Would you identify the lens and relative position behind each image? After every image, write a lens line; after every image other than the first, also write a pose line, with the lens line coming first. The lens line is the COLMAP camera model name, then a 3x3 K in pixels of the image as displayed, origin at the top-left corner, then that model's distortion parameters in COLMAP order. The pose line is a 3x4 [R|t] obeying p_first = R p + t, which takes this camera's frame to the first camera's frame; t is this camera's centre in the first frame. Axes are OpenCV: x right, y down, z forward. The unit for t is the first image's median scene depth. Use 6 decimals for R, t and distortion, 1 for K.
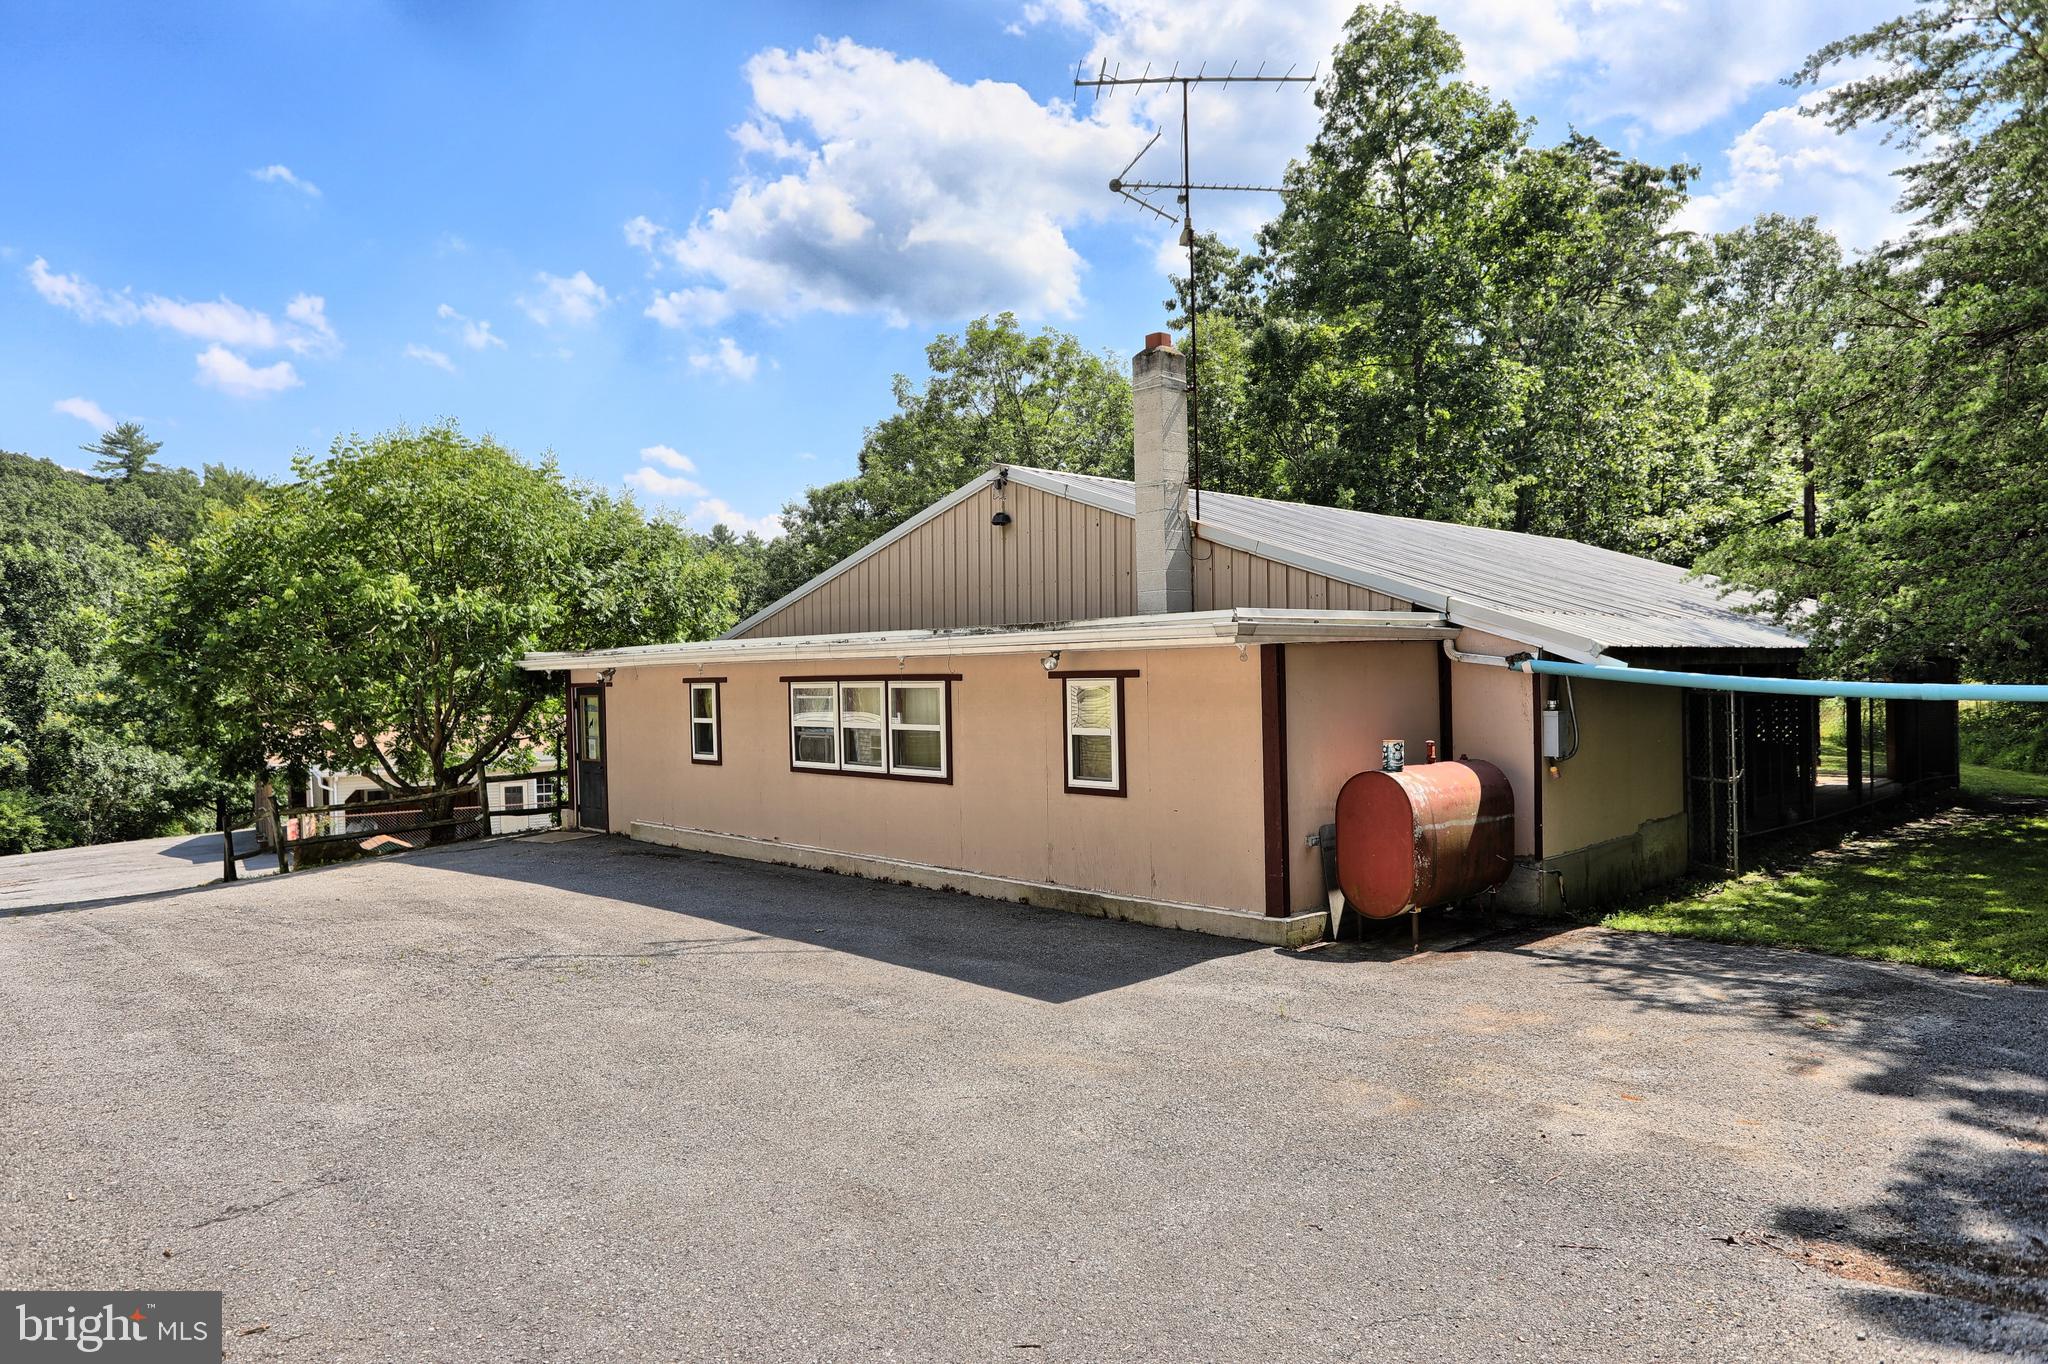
lens RADIAL K [[1313.6, 0, 1049.6], [0, 1313.6, 658.6], [0, 0, 1]] dist [-0.031278, 0.012818]
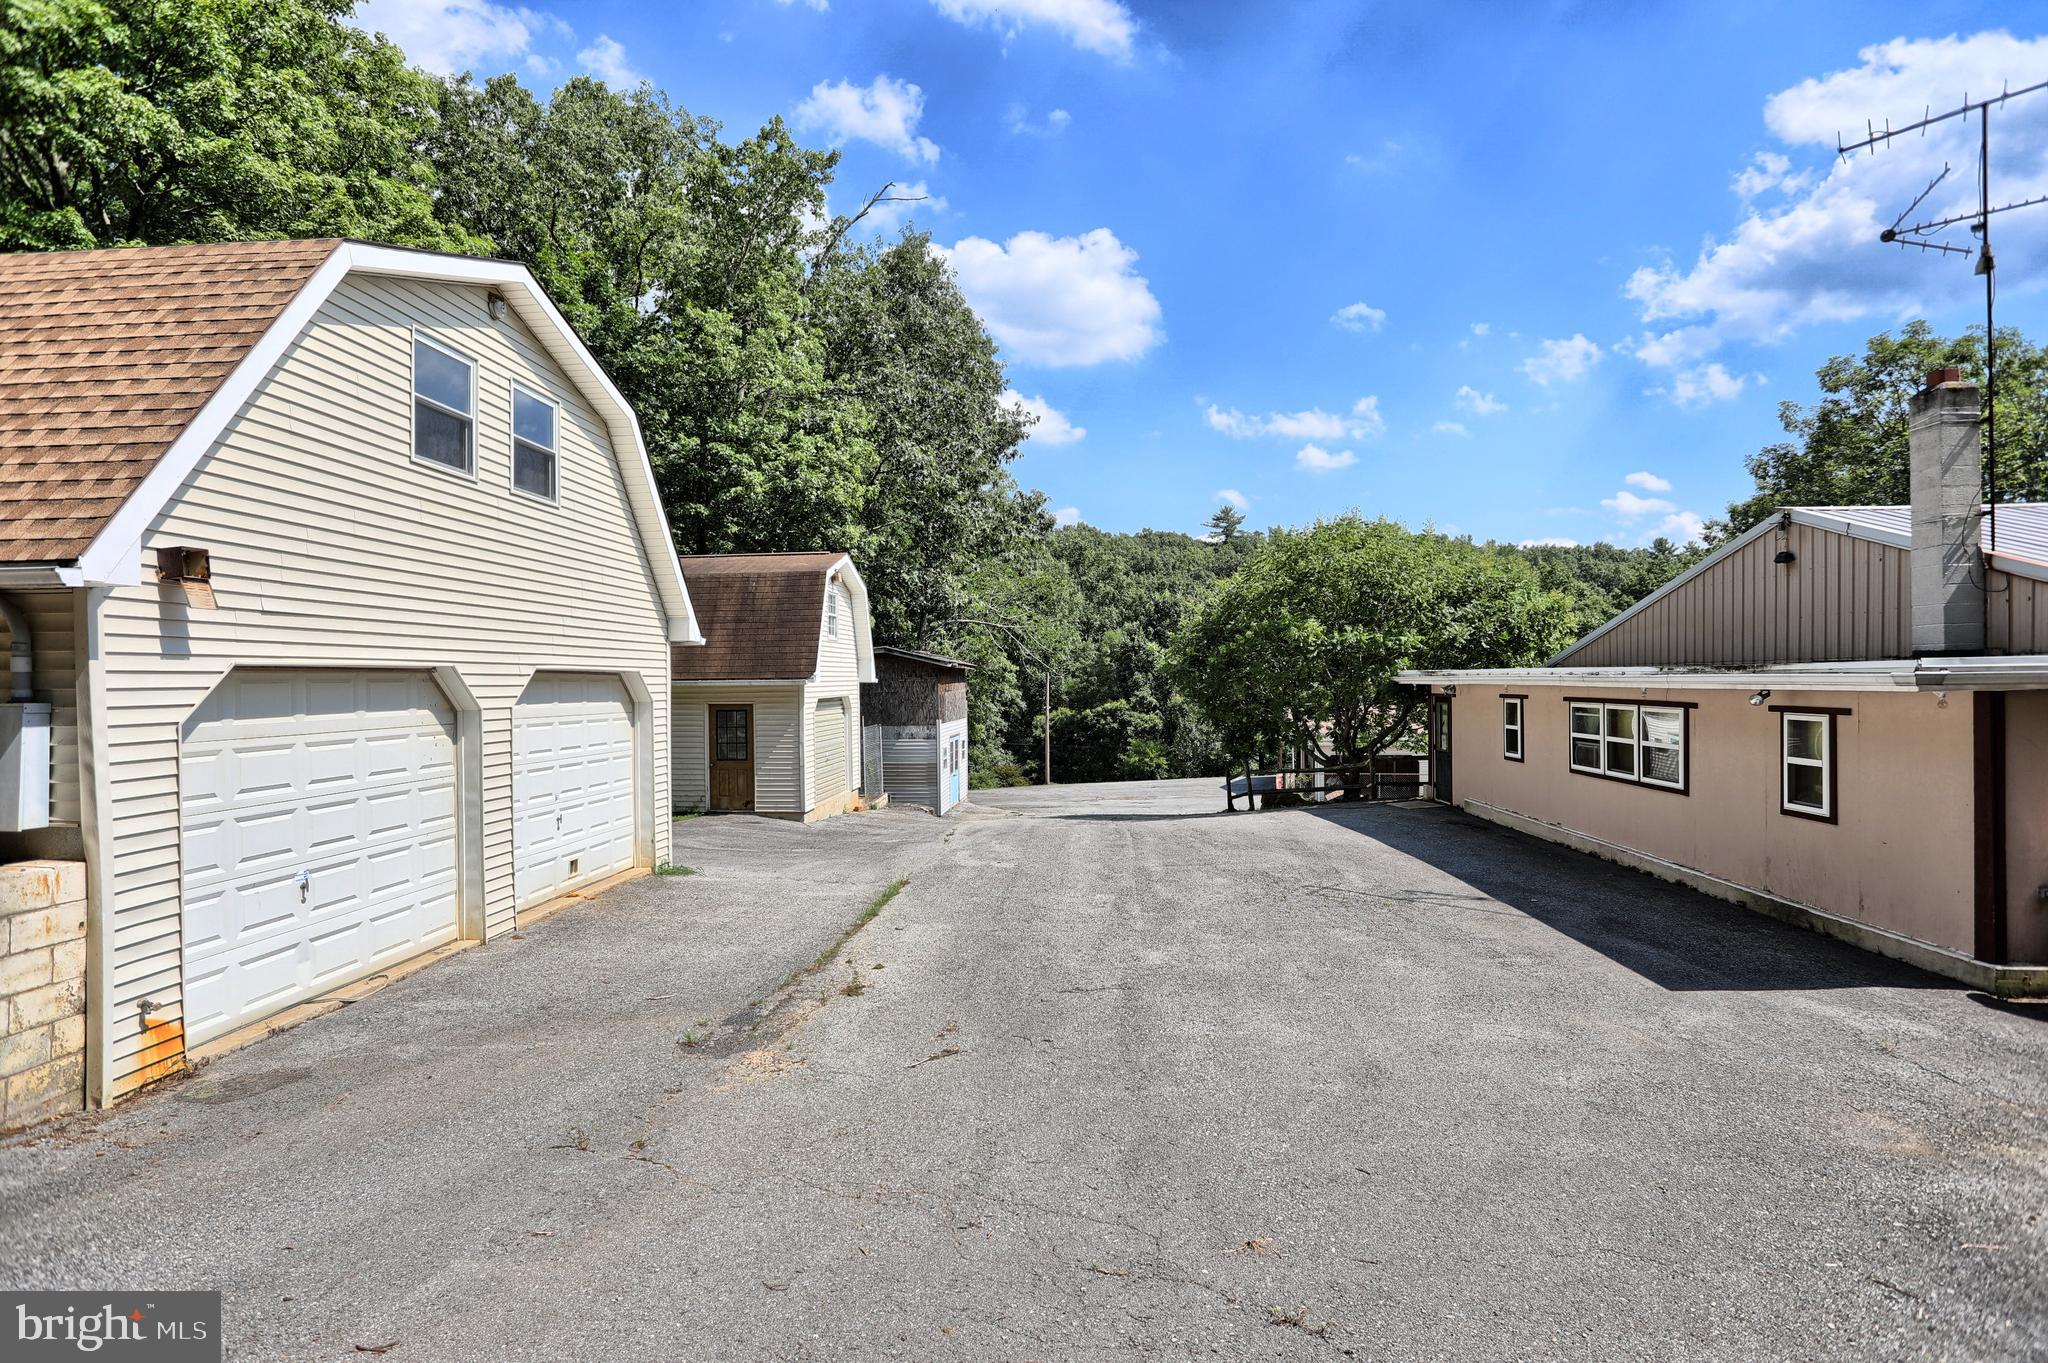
lens RADIAL K [[1009.0, 0, 1032.4], [0, 1009.0, 662.2], [0, 0, 1]] dist [-0.058392, 0.029717]
pose [[0.687308, 0.000123, -0.726366, 0.153648], [0.004973, 0.999976, 0.004875, -0.029543], [0.726349, -0.006963, 0.687290, -0.036704]]
